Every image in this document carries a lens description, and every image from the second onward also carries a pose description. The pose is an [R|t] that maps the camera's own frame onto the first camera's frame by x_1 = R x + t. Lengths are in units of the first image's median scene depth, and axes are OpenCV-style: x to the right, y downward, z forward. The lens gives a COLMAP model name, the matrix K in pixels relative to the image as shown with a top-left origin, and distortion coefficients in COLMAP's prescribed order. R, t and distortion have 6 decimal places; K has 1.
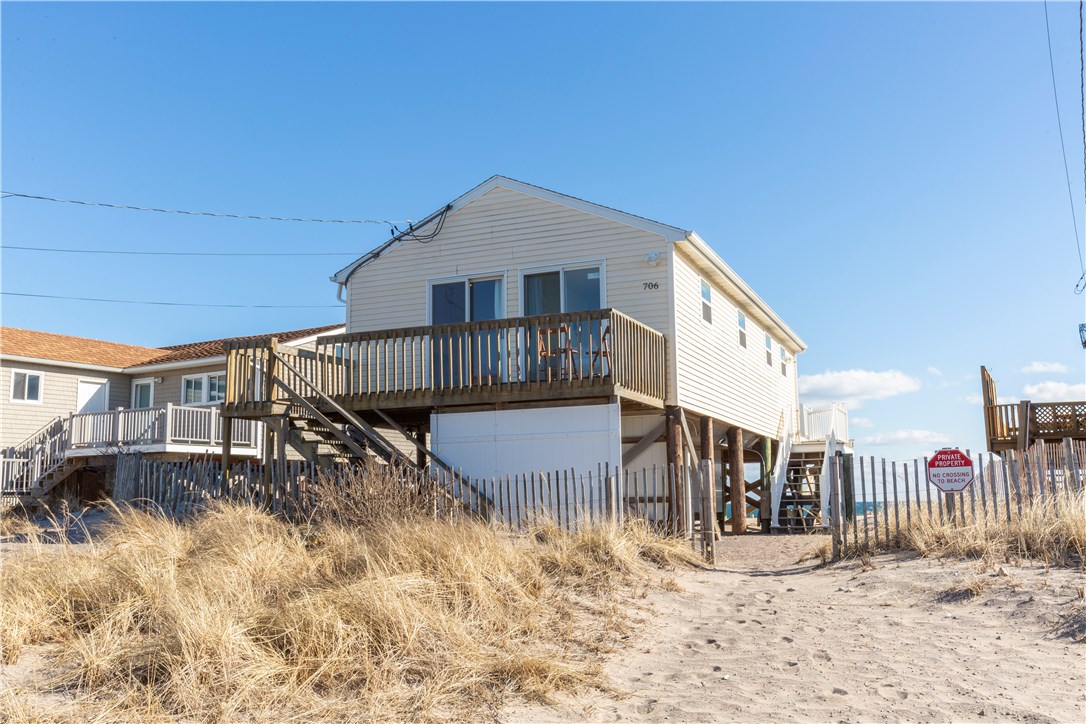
lens RADIAL K [[1030.0, 0, 543.4], [0, 1030.0, 359.5], [0, 0, 1]] dist [-0.011669, -0.005460]
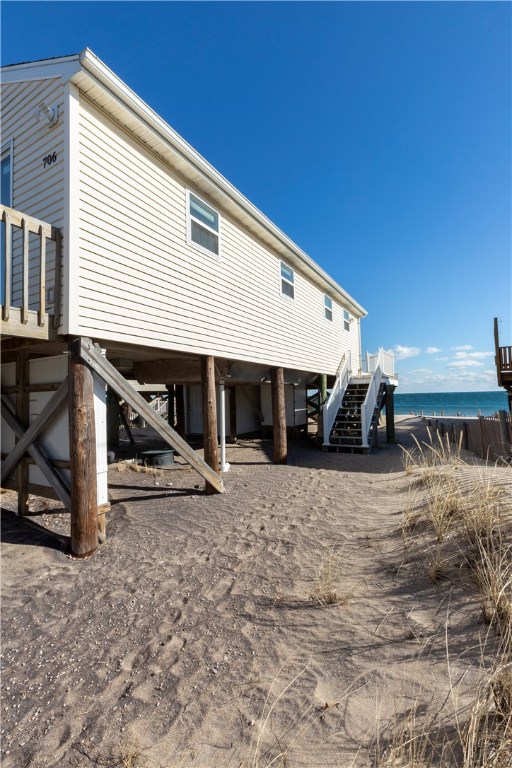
lens RADIAL K [[342.3, 0, 252.3], [0, 342.3, 385.2], [0, 0, 1]] dist [0.001259, 0.000616]
pose [[0.989084, -0.032723, -0.143677, 0.222805], [0.047386, 0.993873, 0.099851, 0.049686], [0.139529, -0.105569, 0.984574, 0.661918]]
